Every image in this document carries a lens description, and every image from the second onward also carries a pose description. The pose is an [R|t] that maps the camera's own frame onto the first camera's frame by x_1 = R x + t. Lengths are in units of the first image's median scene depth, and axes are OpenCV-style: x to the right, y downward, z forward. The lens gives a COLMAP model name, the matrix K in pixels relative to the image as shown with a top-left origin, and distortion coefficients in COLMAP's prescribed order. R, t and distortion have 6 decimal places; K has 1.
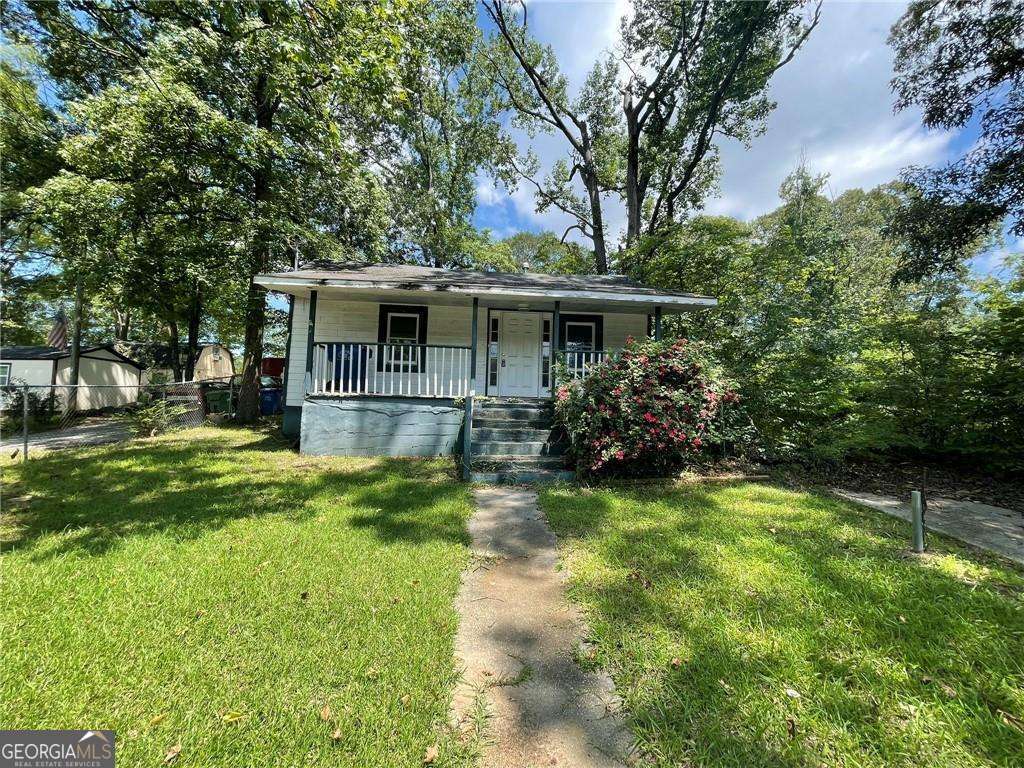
lens RADIAL K [[409.6, 0, 511.5], [0, 409.6, 387.3], [0, 0, 1]] dist [0.001461, -0.000111]
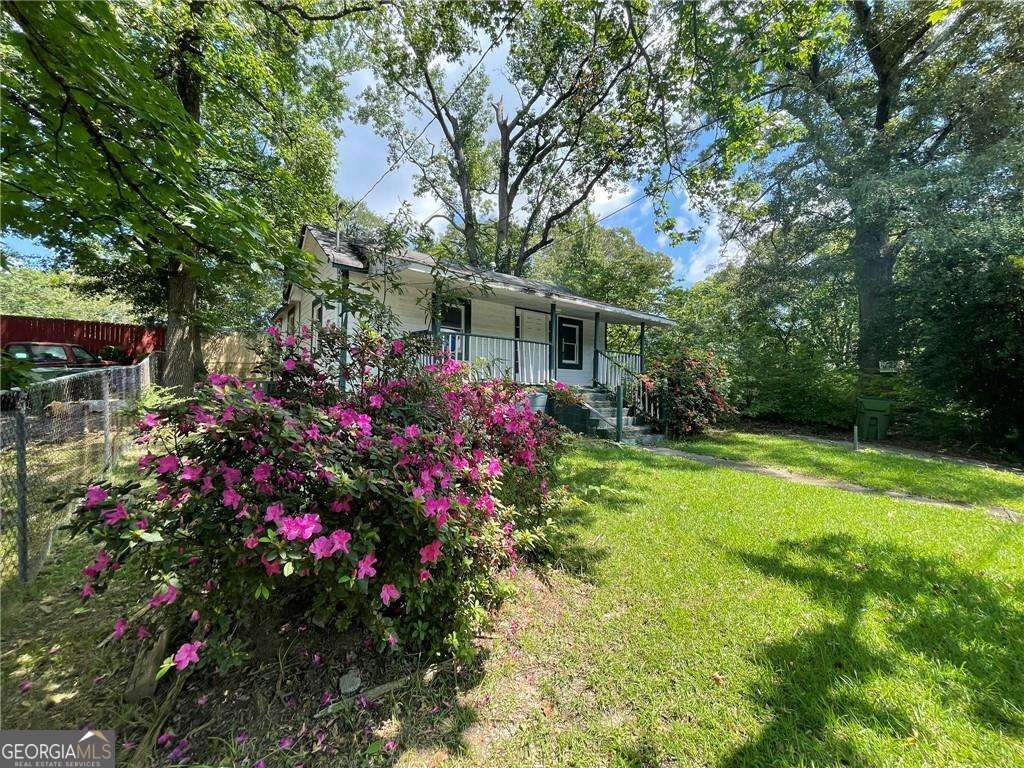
lens RADIAL K [[409.6, 0, 506.8], [0, 409.6, 386.1], [0, 0, 1]] dist [0.001461, -0.000111]
pose [[0.844095, -0.000144, 0.536193, -0.687308], [-0.025729, 0.998837, 0.040773, -0.012773], [-0.535575, -0.048212, 0.843110, 0.013705]]
